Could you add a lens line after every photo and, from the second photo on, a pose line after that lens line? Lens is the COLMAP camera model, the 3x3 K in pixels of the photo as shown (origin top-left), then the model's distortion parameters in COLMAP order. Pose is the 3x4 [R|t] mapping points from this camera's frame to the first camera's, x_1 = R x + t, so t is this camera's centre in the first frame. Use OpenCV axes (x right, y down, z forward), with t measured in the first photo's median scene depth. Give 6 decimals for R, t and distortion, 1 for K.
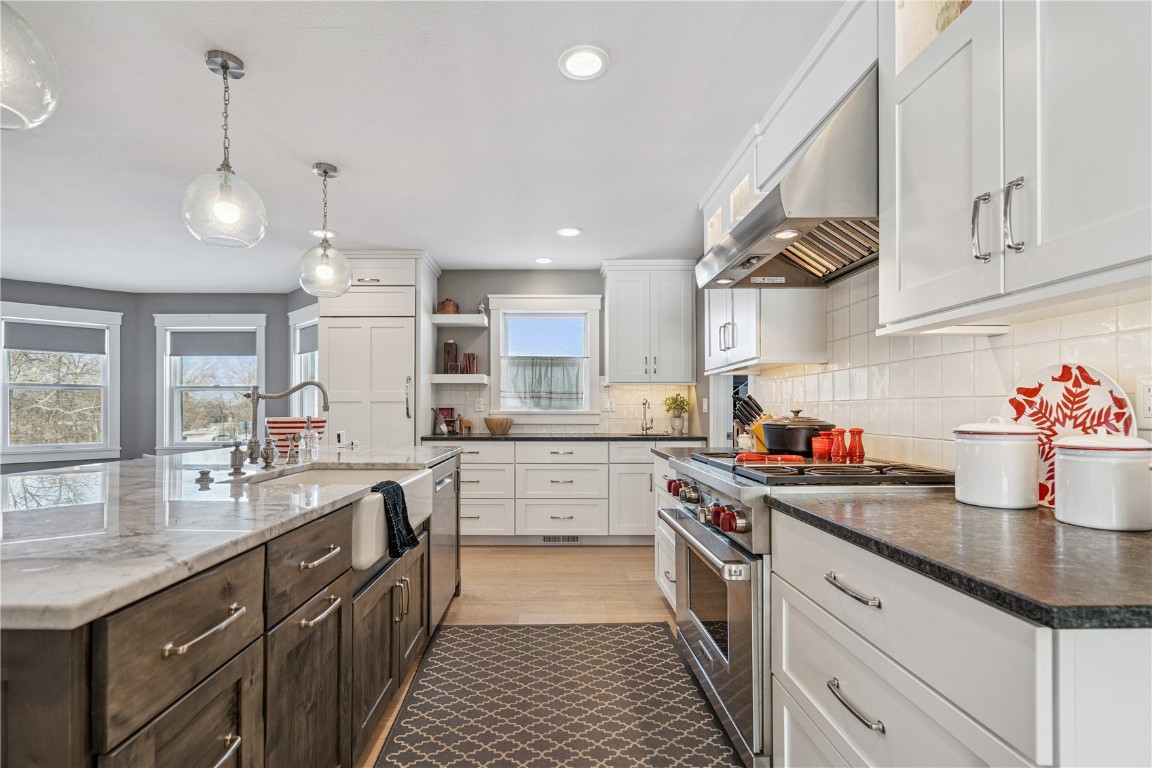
lens RADIAL K [[527.1, 0, 578.6], [0, 527.1, 406.5], [0, 0, 1]] dist [0.001366, 0.000790]
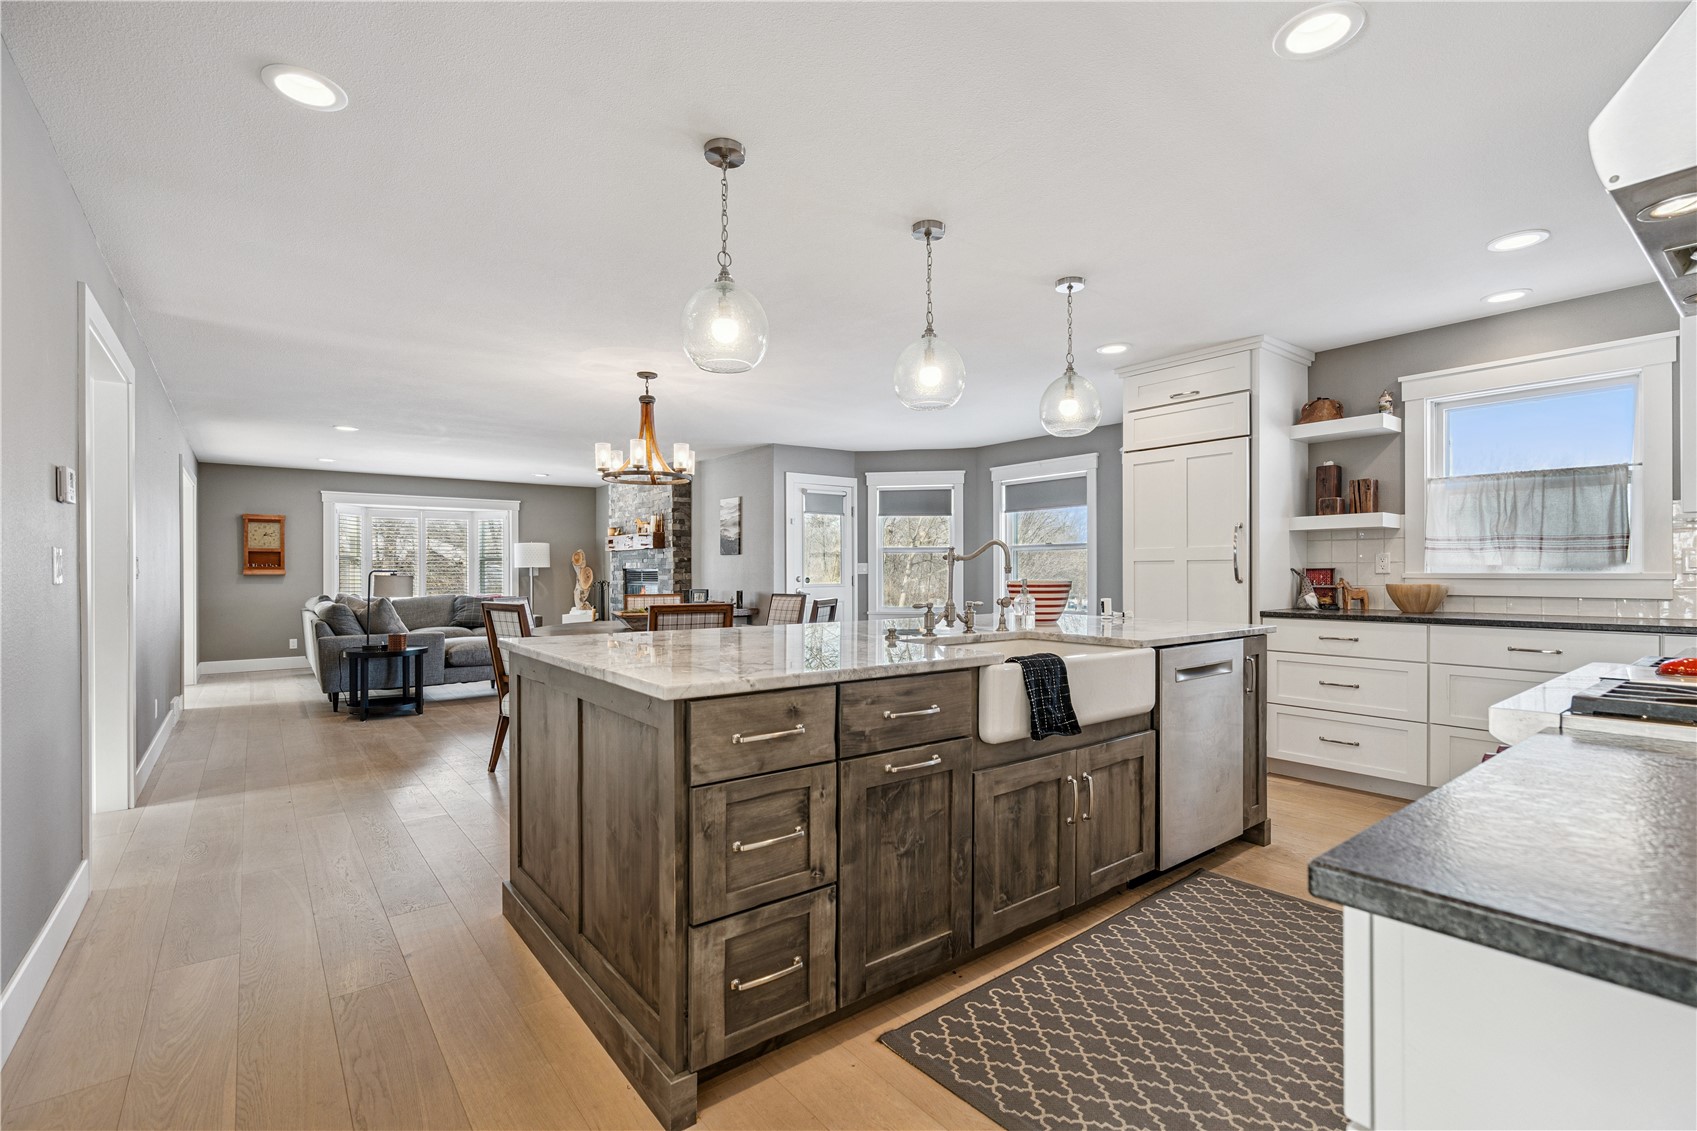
lens RADIAL K [[725.2, 0, 848.5], [0, 725.2, 565.5], [0, 0, 1]] dist [-0.001879, -0.000036]
pose [[0.639587, -0.008653, -0.768670, 0.112311], [0.007070, 0.999961, -0.005375, 0.000211], [0.768686, -0.001997, 0.639623, -0.003728]]
